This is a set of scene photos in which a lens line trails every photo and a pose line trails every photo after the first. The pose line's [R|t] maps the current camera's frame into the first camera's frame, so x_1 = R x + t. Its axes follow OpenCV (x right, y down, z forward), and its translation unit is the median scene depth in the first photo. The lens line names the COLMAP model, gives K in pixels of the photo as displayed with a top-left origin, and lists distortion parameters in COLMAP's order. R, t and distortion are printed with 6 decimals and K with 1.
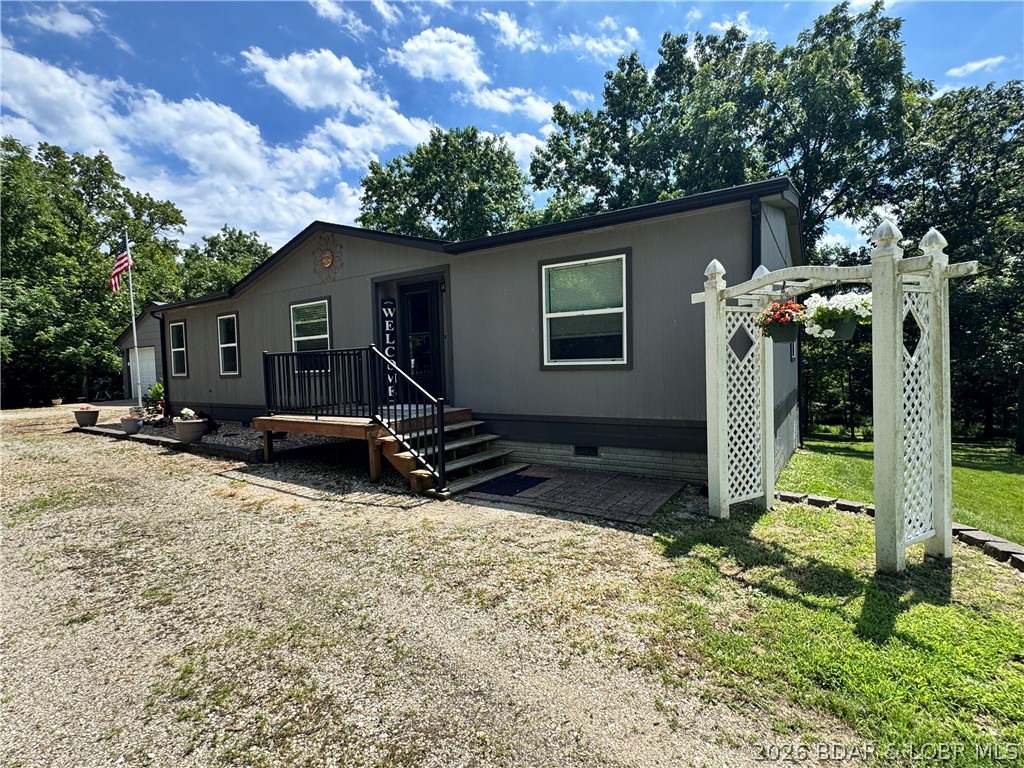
lens RADIAL K [[477.1, 0, 509.4], [0, 477.1, 383.6], [0, 0, 1]] dist [-0.000474, -0.000073]
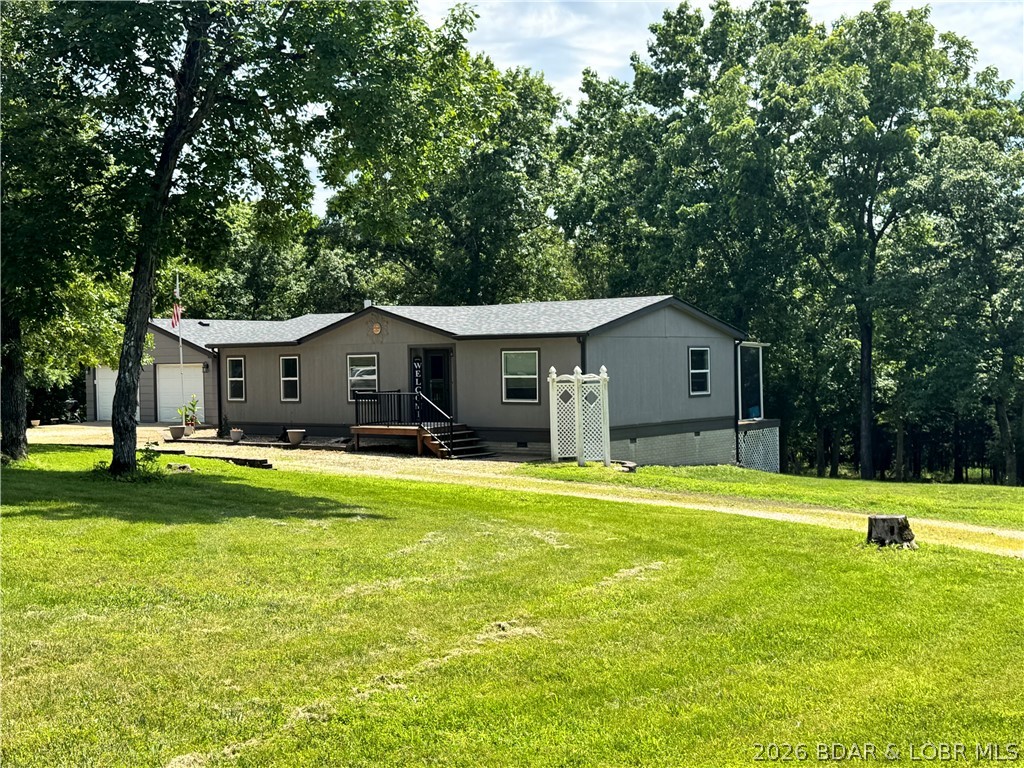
lens RADIAL K [[1261.3, 0, 511.9], [0, 1261.3, 386.8], [0, 0, 1]] dist [0.109631, 0.000000]
pose [[0.996785, 0.009833, -0.079520, 0.521223], [-0.010828, 0.999868, -0.012093, -0.037420], [0.079390, 0.012915, 0.996760, -4.158670]]
